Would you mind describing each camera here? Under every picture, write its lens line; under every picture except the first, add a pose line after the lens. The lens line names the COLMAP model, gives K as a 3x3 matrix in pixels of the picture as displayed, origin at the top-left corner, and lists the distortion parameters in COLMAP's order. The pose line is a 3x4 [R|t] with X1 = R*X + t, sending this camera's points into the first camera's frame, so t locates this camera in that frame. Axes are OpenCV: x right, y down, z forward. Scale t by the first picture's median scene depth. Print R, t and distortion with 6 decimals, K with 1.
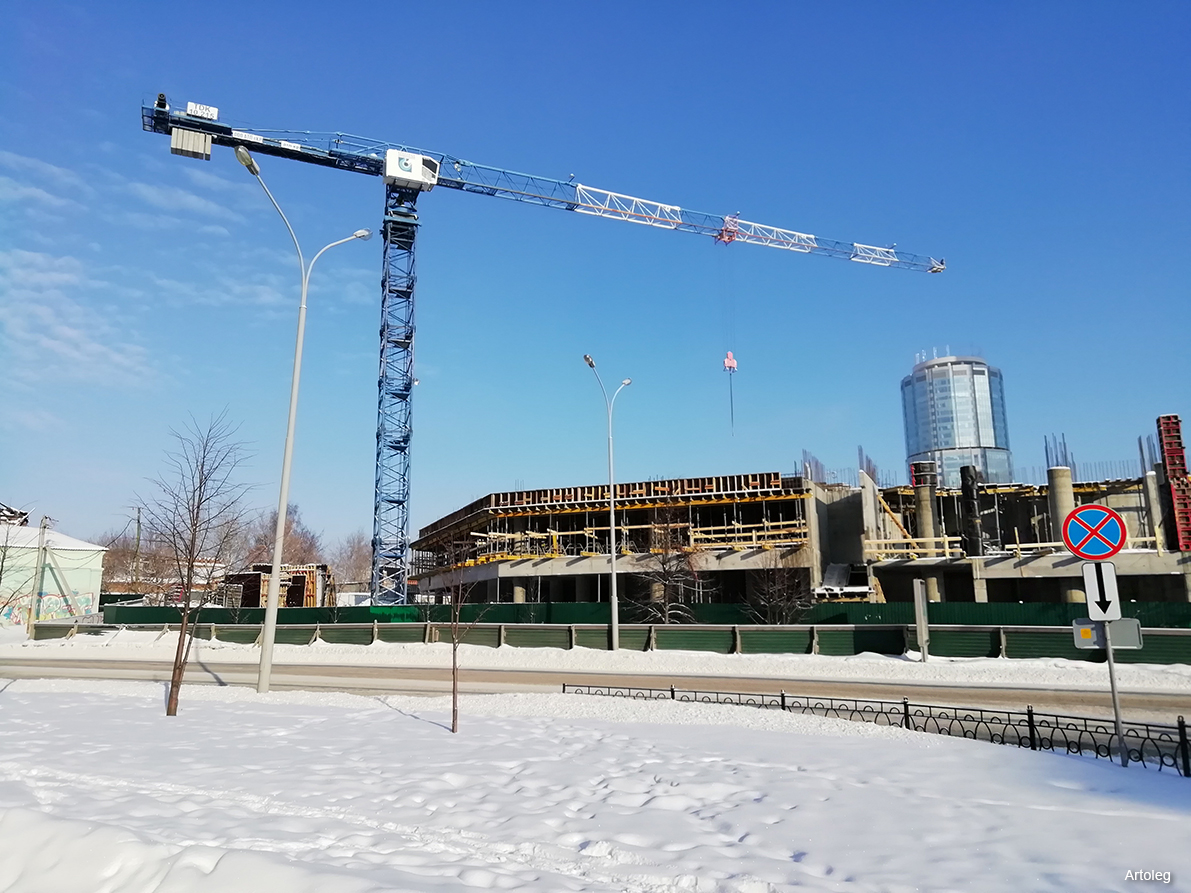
lens RADIAL K [[908.2, 0, 591.8], [0, 908.2, 438.0], [0, 0, 1]] dist [0.099273, -0.142434]
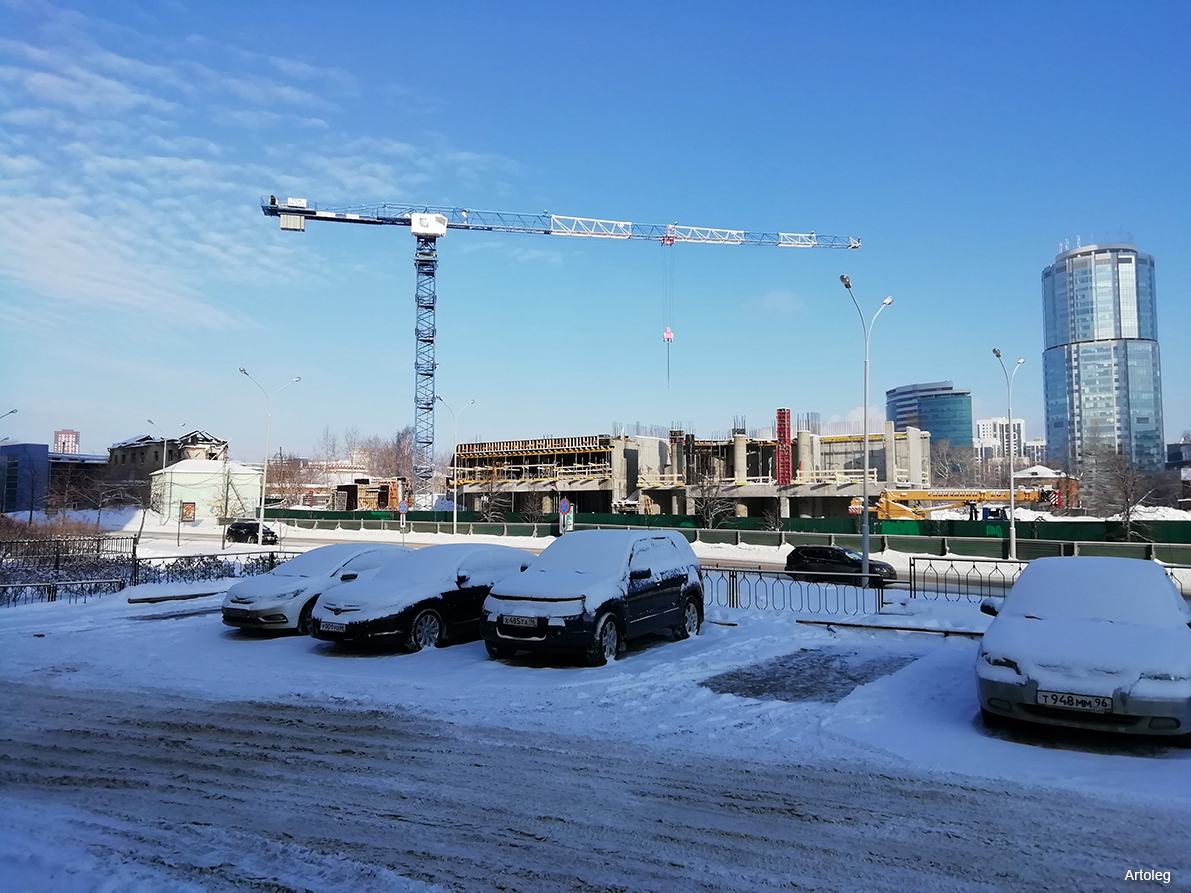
lens RADIAL K [[886.8, 0, 580.6], [0, 886.8, 438.9], [0, 0, 1]] dist [0.075374, -0.058490]
pose [[0.980615, -0.008578, -0.195756, 0.350817], [0.031816, 0.992754, 0.115876, -0.106993], [0.193343, -0.119858, 0.973783, -0.455098]]
